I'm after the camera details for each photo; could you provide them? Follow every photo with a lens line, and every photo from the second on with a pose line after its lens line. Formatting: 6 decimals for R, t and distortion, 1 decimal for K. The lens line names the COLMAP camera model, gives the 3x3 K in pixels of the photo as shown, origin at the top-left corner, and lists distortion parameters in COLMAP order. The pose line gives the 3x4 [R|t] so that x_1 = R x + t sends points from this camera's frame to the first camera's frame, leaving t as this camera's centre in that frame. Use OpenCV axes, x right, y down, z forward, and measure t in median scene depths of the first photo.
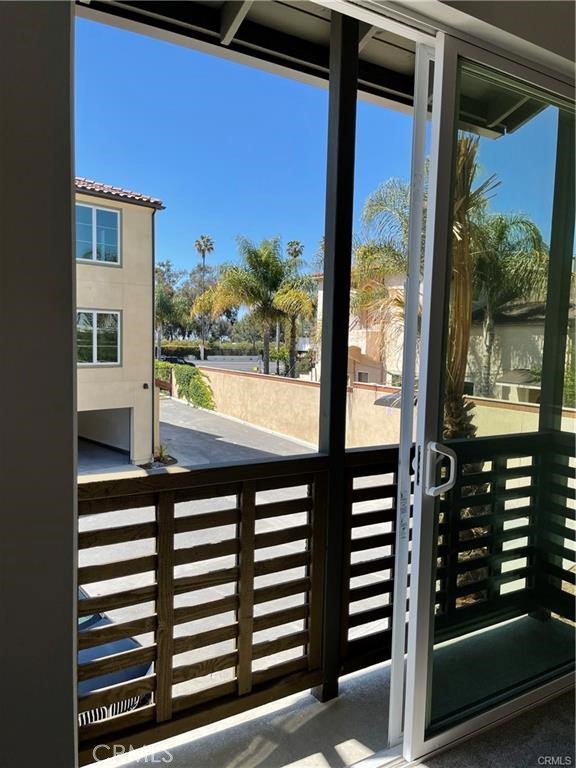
lens RADIAL K [[579.8, 0, 292.8], [0, 579.8, 385.9], [0, 0, 1]] dist [0.065078, -0.088085]
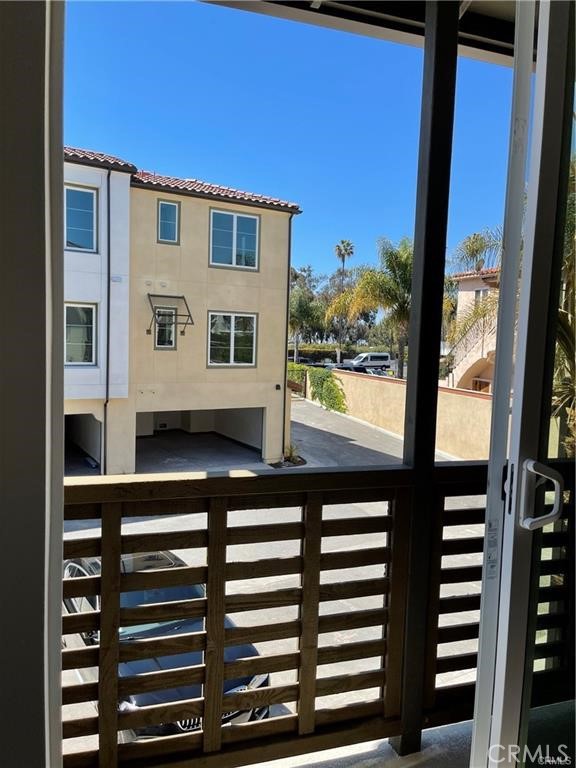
lens RADIAL K [[579.8, 0, 292.8], [0, 579.8, 385.9], [0, 0, 1]] dist [0.065078, -0.088085]
pose [[0.972098, 0.027380, -0.232973, 0.010700], [-0.028952, 0.999575, -0.003332, 0.000915], [0.232783, 0.009984, 0.972477, 0.016198]]
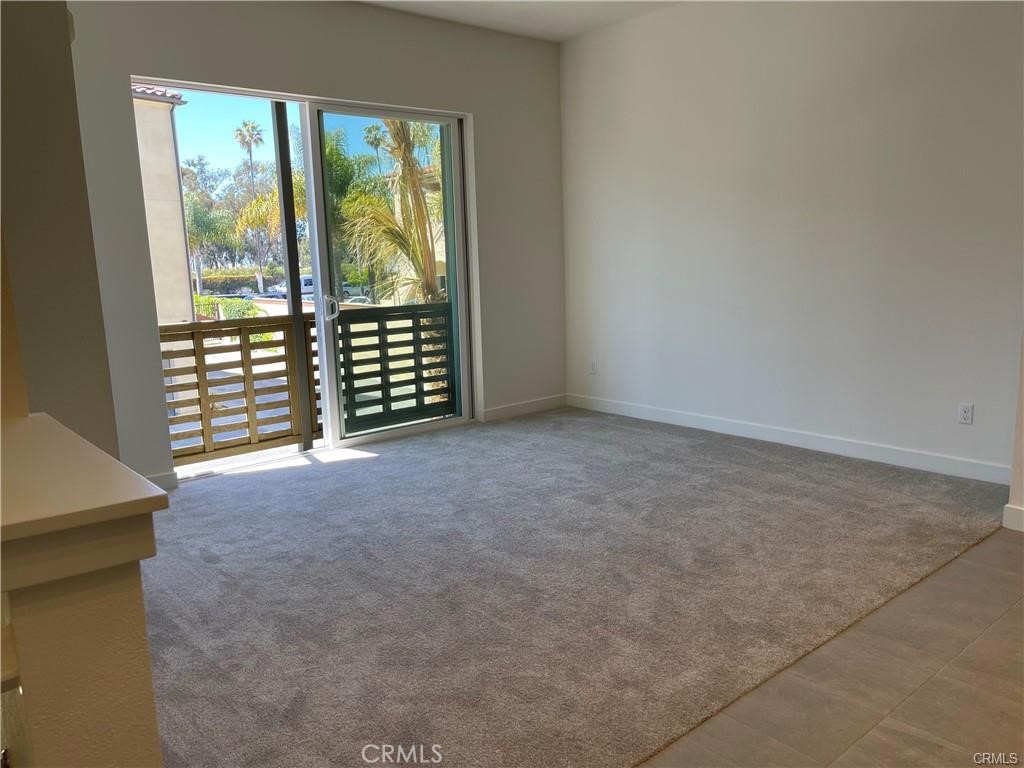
lens RADIAL K [[773.1, 0, 512.0], [0, 773.1, 384.0], [0, 0, 1]] dist [0.065078, -0.088085]
pose [[0.986668, -0.081397, 0.140931, 0.047266], [0.069220, 0.993601, 0.089255, 0.020972], [-0.147294, -0.078310, 0.985988, -0.187547]]
